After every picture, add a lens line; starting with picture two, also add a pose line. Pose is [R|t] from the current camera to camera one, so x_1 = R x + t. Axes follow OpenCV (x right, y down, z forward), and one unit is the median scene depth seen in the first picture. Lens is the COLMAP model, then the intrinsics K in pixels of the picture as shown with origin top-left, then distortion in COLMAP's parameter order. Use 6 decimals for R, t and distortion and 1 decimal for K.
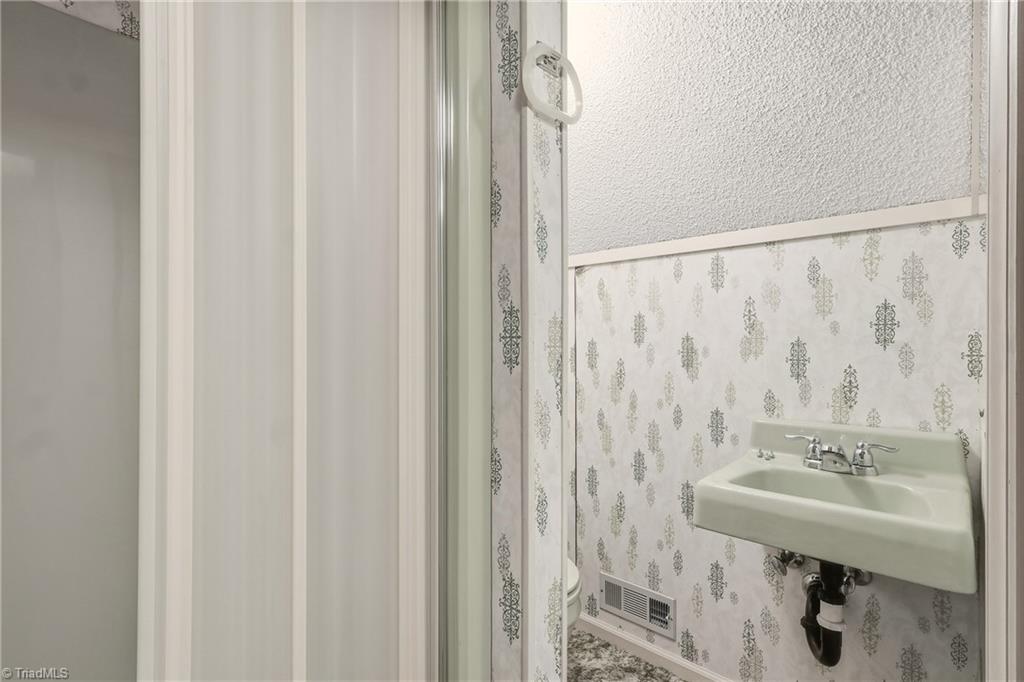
lens RADIAL K [[483.1, 0, 511.9], [0, 483.1, 344.9], [0, 0, 1]] dist [0.005208, 0.000632]
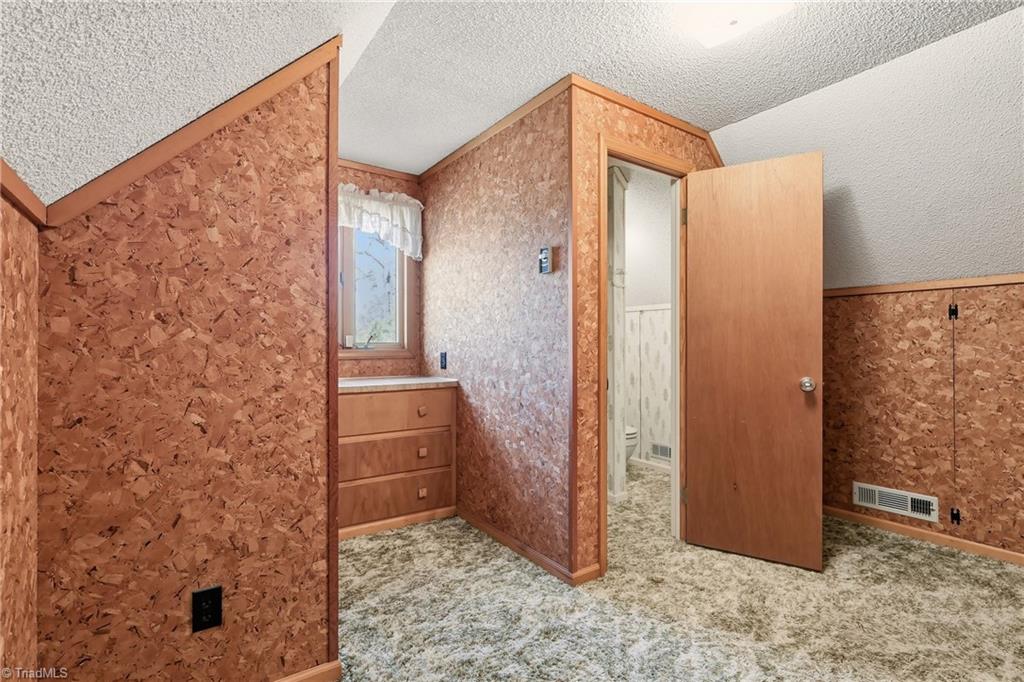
lens RADIAL K [[483.1, 0, 511.6], [0, 483.1, 341.1], [0, 0, 1]] dist [0.005208, 0.000632]
pose [[0.977322, -0.001688, -0.211752, 0.022499], [0.002245, 0.999995, 0.002389, -0.024245], [0.211747, -0.002810, 0.977321, -1.495934]]
